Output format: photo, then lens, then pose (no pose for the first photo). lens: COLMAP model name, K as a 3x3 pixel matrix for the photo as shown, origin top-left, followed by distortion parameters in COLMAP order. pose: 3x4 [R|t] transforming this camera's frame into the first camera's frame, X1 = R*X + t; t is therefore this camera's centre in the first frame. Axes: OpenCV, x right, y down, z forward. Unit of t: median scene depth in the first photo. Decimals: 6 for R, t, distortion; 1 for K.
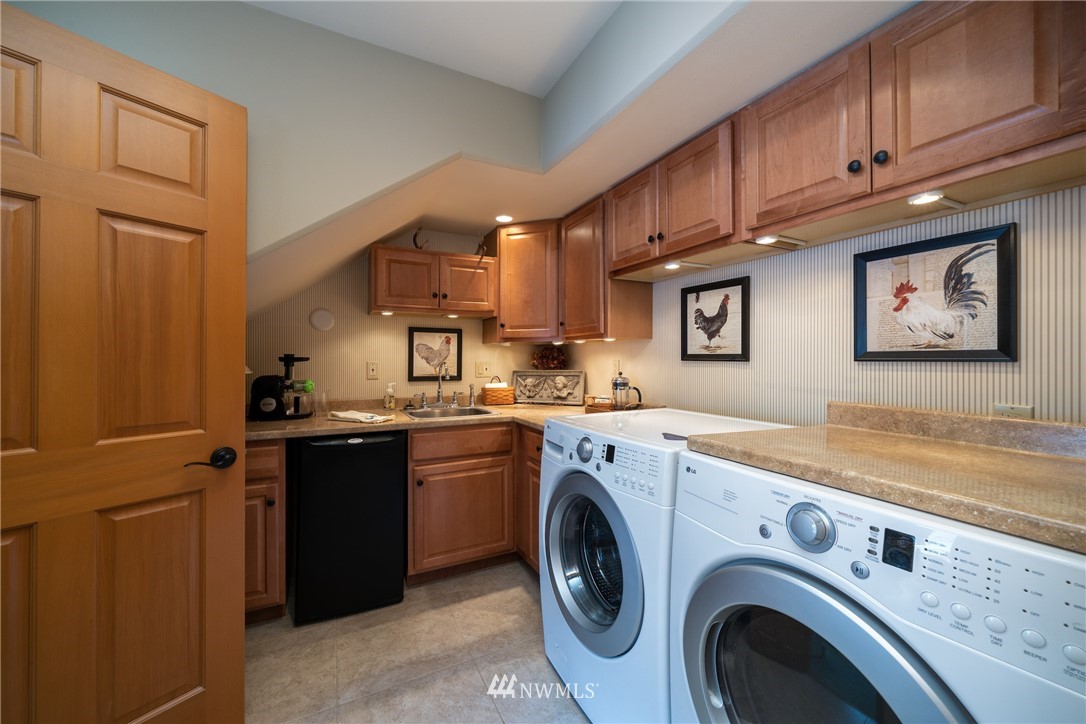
lens RADIAL K [[421.0, 0, 537.3], [0, 421.0, 357.1], [0, 0, 1]] dist [0.000102, 0.000020]
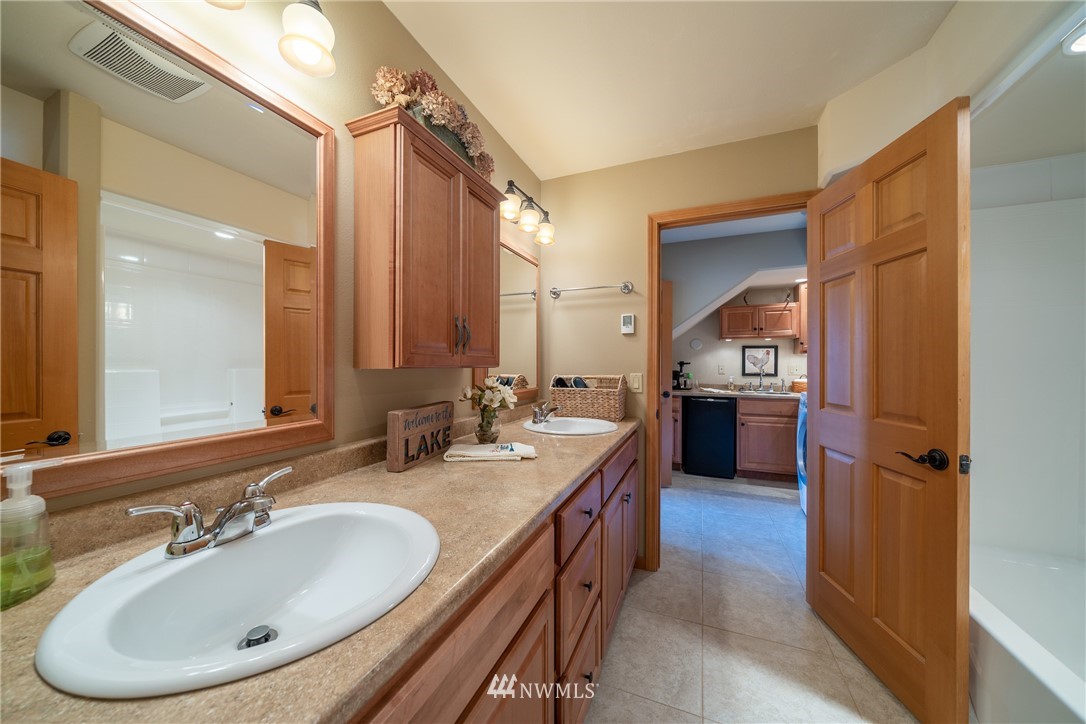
lens RADIAL K [[379.4, 0, 535.3], [0, 379.4, 362.7], [0, 0, 1]] dist [0.000924, 0.000008]
pose [[0.643288, 0.001003, -0.765623, 0.410694], [-0.002310, 0.999997, -0.000632, 0.004481], [0.765621, 0.002175, 0.643289, -0.811306]]
